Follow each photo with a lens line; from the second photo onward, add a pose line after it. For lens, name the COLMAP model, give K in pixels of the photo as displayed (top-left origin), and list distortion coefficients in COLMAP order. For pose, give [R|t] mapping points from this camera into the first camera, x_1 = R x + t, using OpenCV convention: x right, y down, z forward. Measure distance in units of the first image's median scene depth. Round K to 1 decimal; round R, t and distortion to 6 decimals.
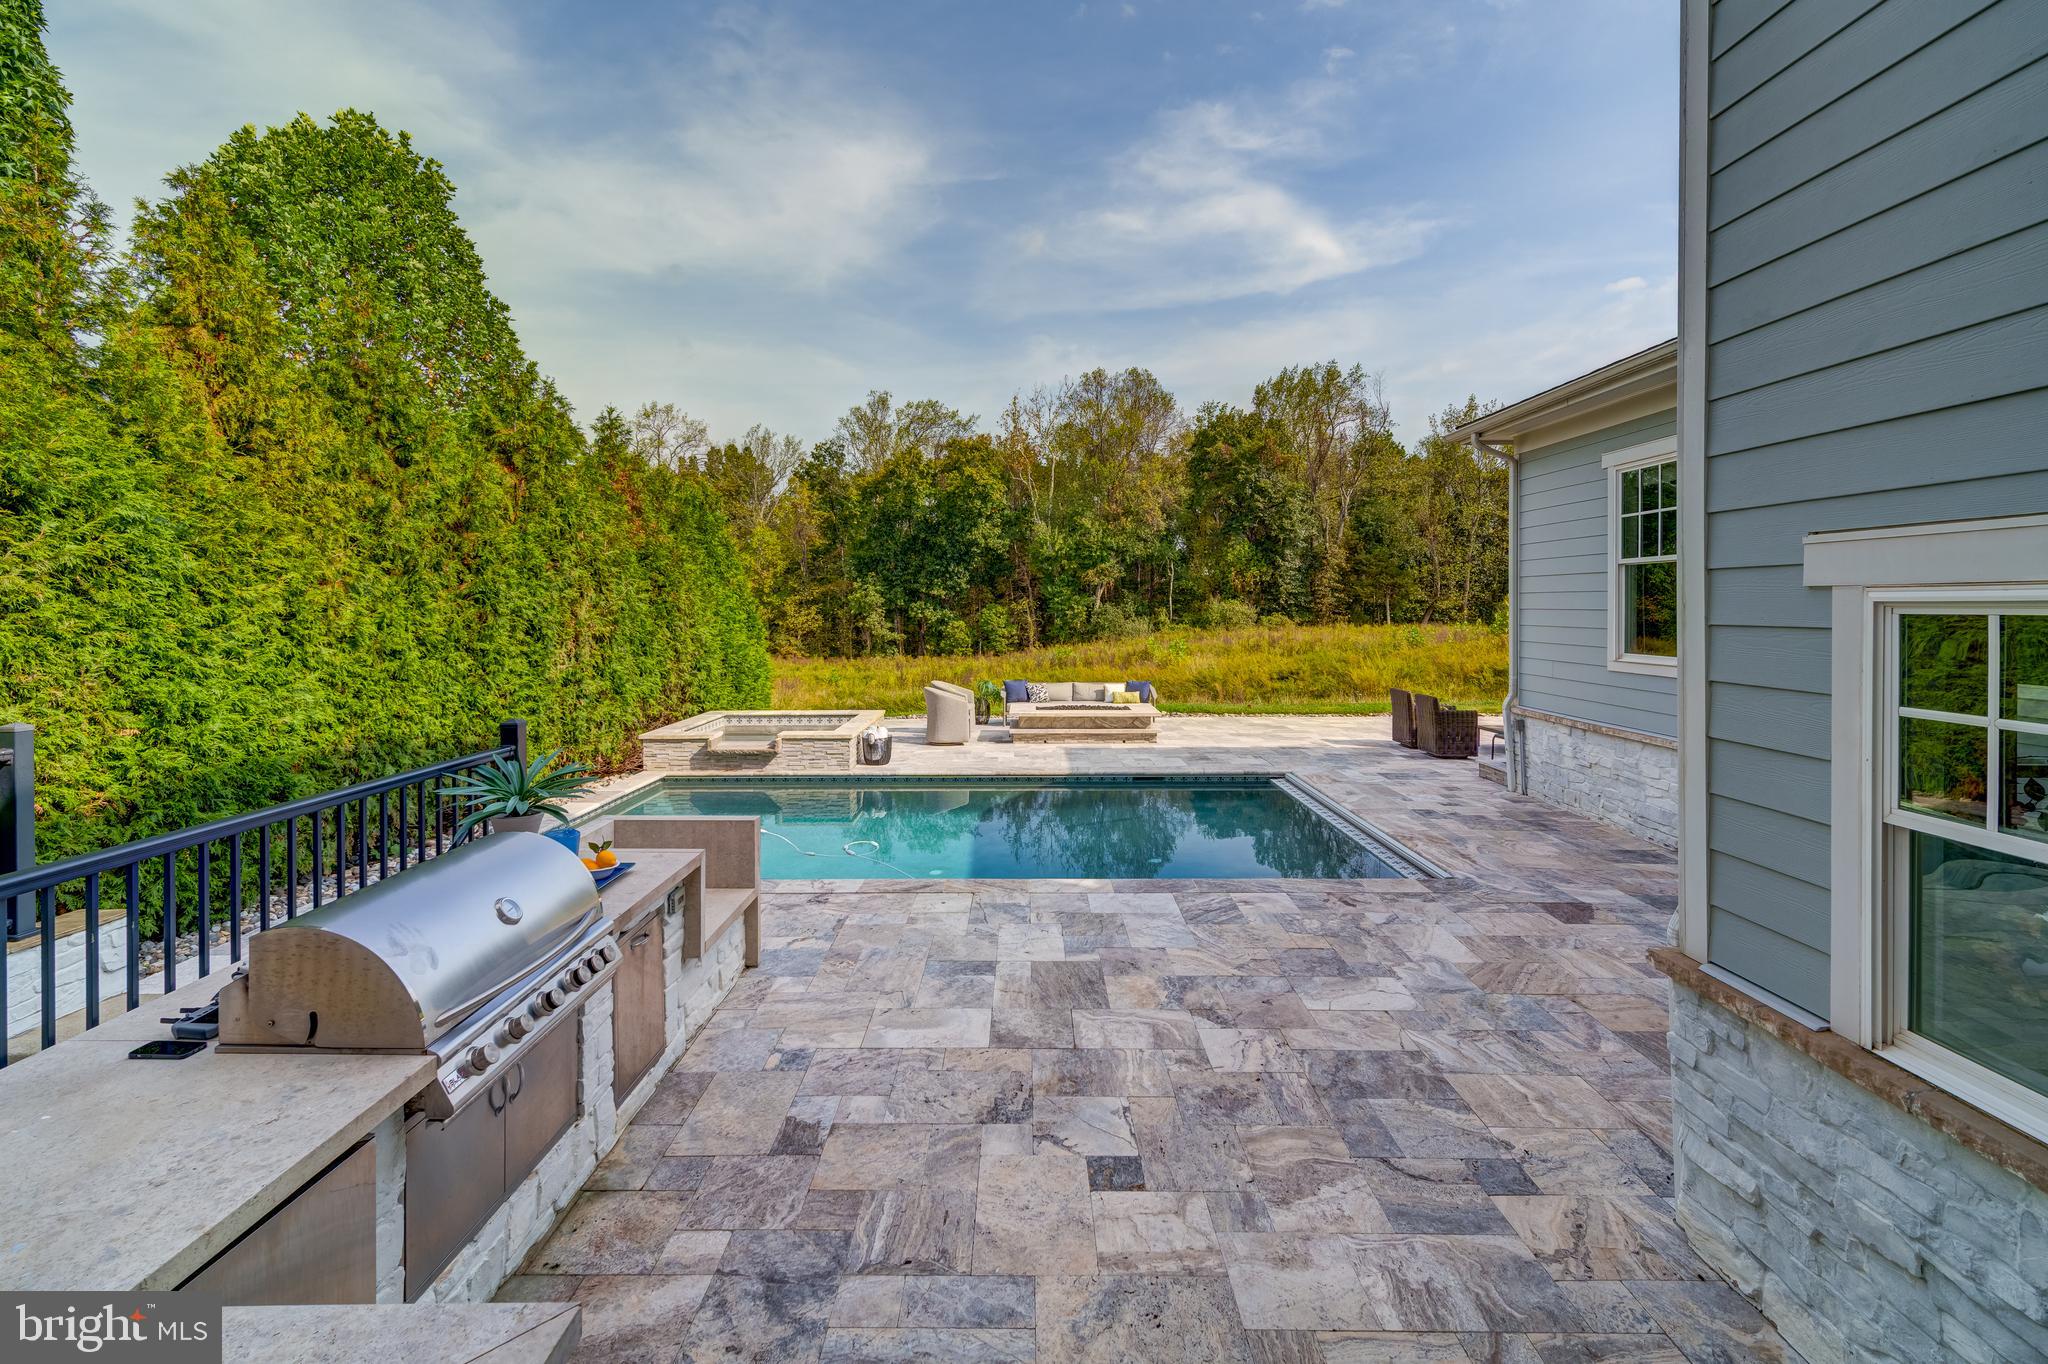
lens RADIAL K [[893.1, 0, 1022.4], [0, 893.1, 607.5], [0, 0, 1]] dist [0.003906, 0.000184]
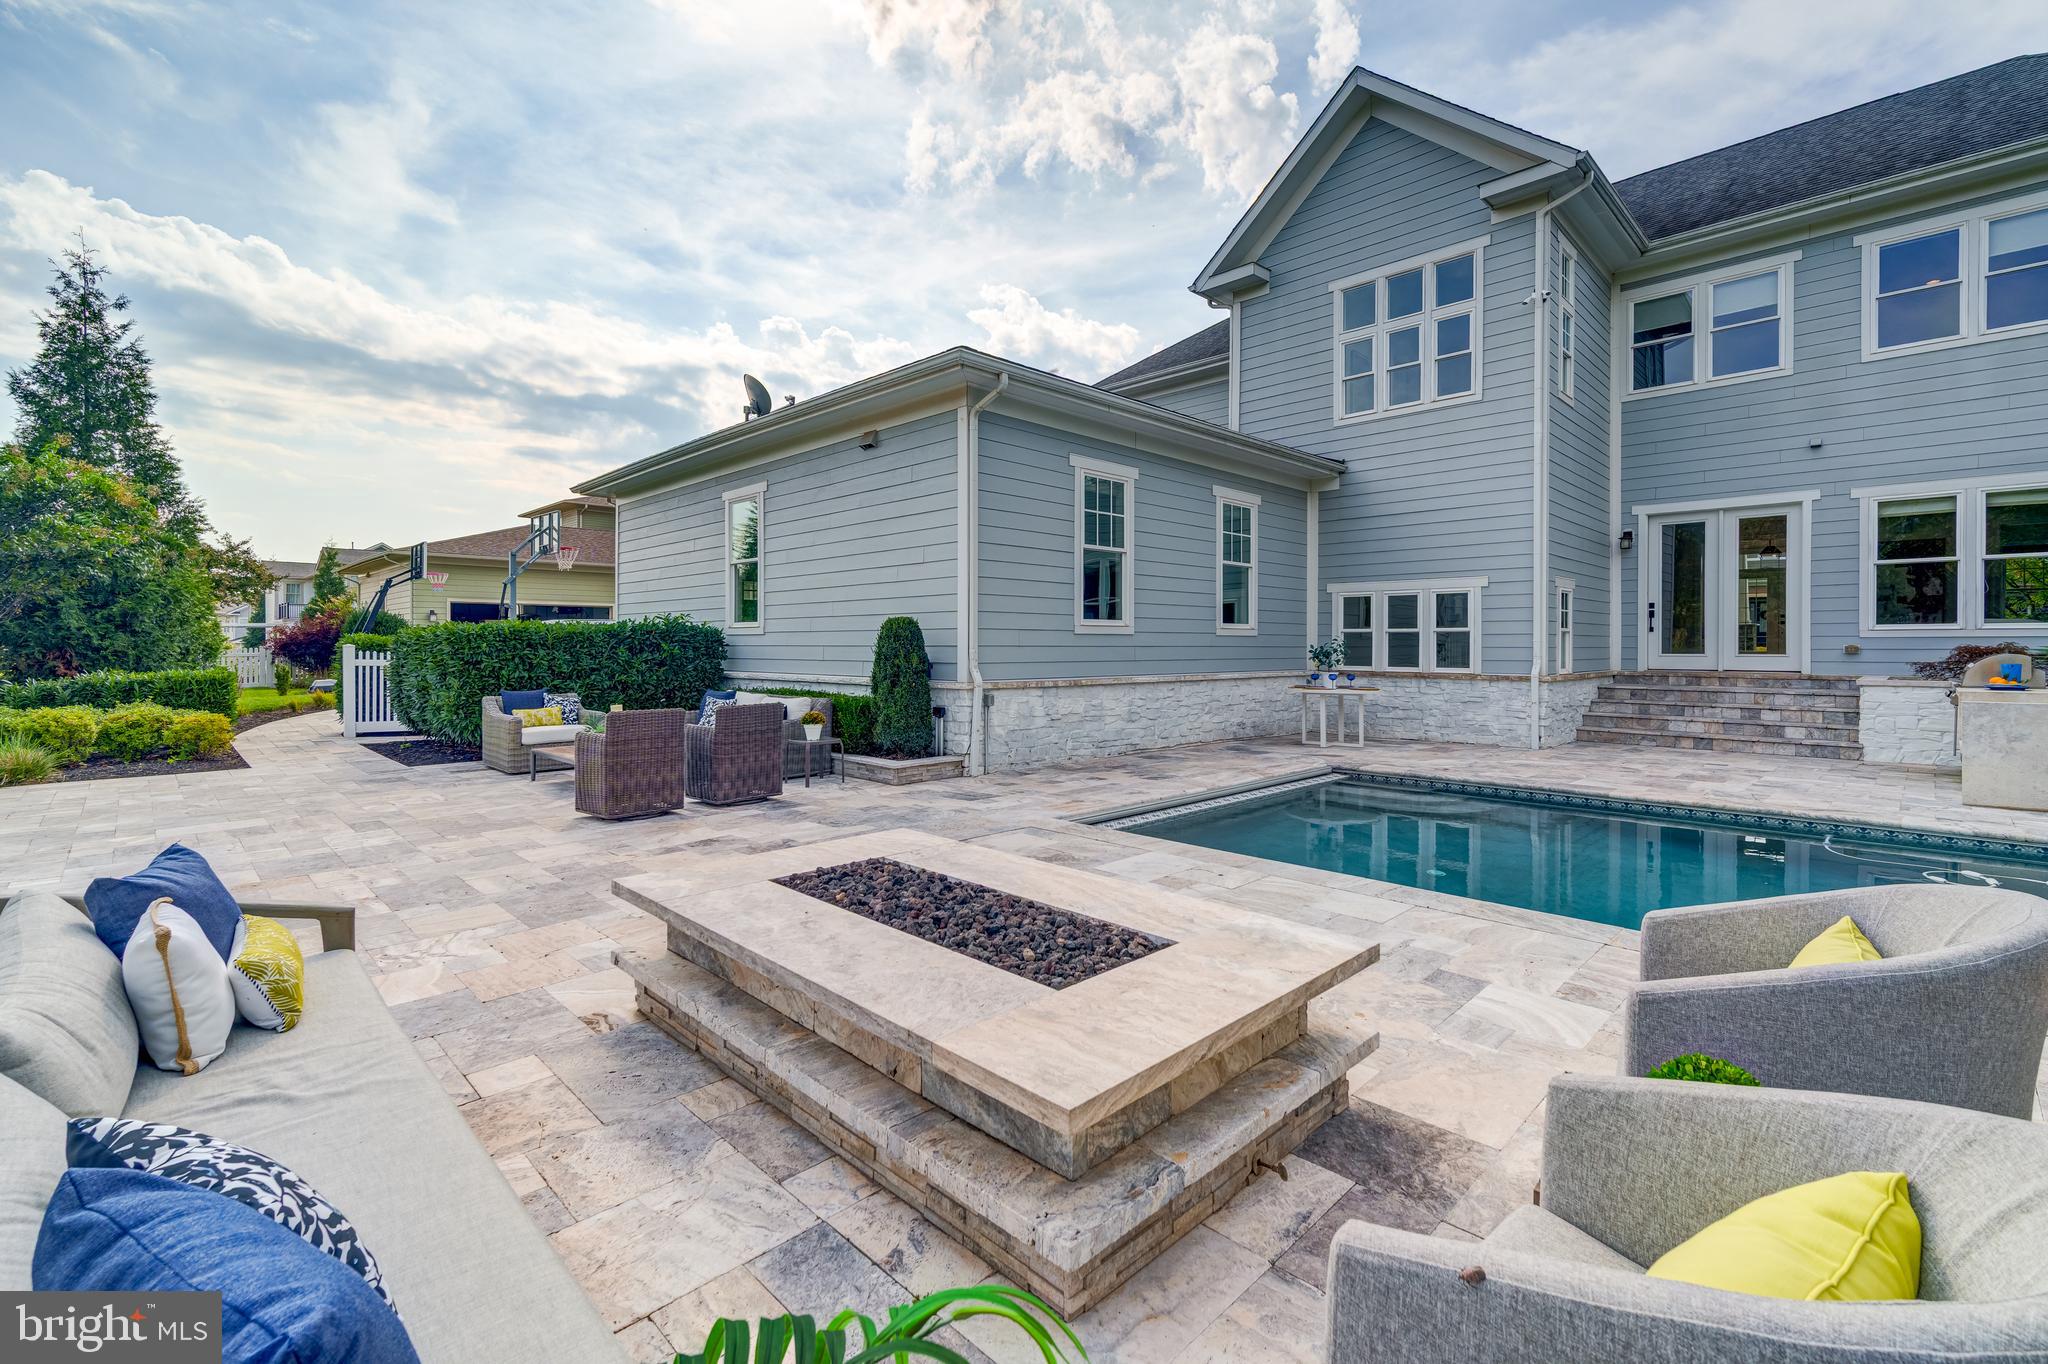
lens RADIAL K [[893.1, 0, 1043.0], [0, 893.1, 645.5], [0, 0, 1]] dist [0.003906, 0.000184]
pose [[-0.706589, -0.000295, 0.707624, -0.015348], [0.001371, 0.999997, 0.001786, 0.007508], [-0.707622, 0.002232, -0.706587, 0.167106]]
